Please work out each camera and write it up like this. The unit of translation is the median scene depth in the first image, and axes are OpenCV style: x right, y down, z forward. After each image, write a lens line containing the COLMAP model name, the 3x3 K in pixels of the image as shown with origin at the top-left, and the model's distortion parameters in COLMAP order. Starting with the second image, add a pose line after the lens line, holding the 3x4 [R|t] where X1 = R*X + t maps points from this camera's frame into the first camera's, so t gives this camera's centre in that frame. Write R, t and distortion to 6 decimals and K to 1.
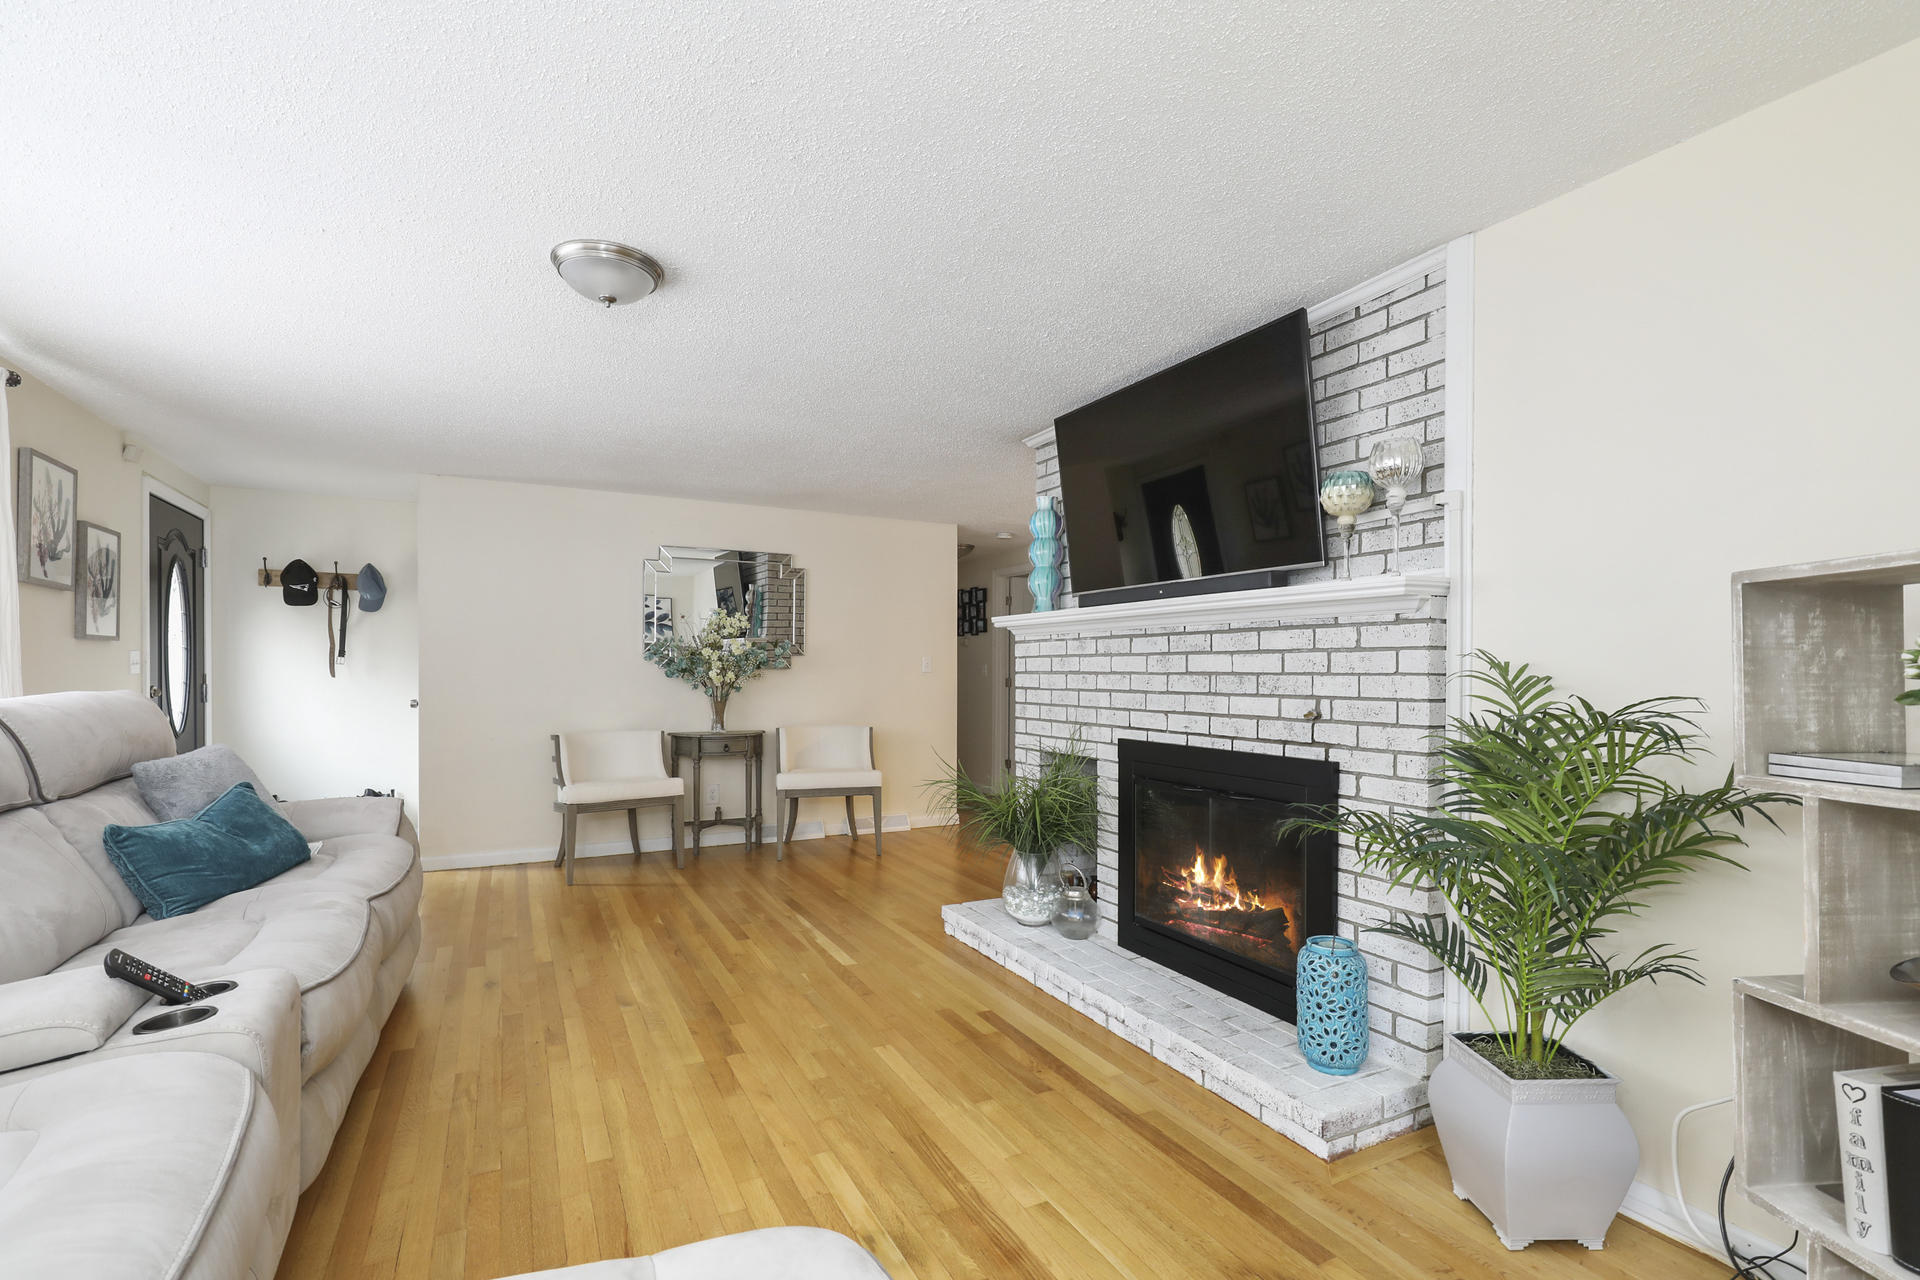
lens RADIAL K [[870.8, 0, 965.0], [0, 870.8, 666.6], [0, 0, 1]] dist [-0.000160, -0.000066]
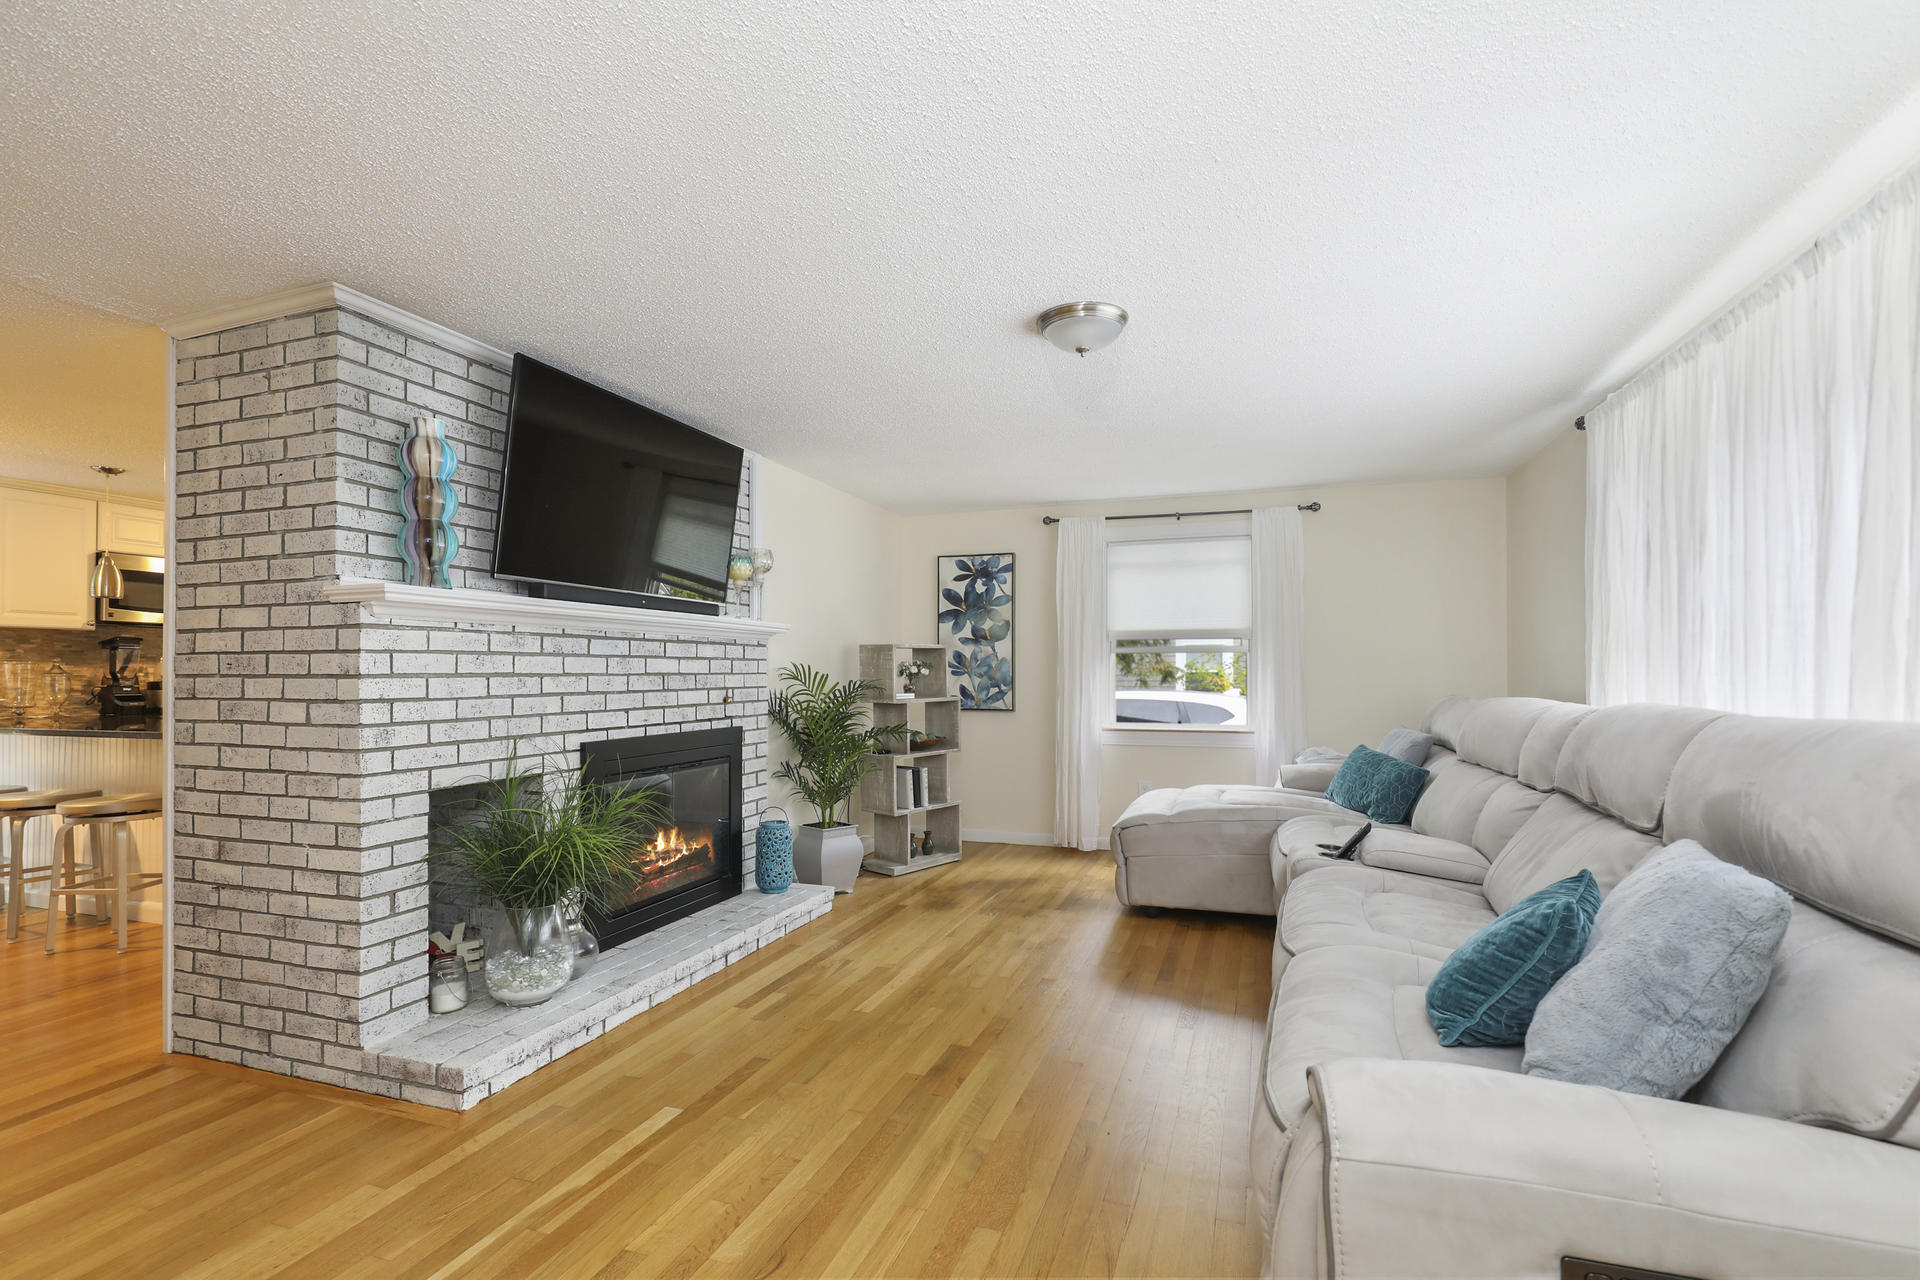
lens RADIAL K [[870.8, 0, 965.0], [0, 870.8, 666.6], [0, 0, 1]] dist [-0.000160, -0.000066]
pose [[-0.681567, 0.003902, 0.731746, -0.898631], [-0.002271, 0.999970, -0.007448, 0.005322], [-0.731752, -0.006739, -0.681537, 1.496890]]
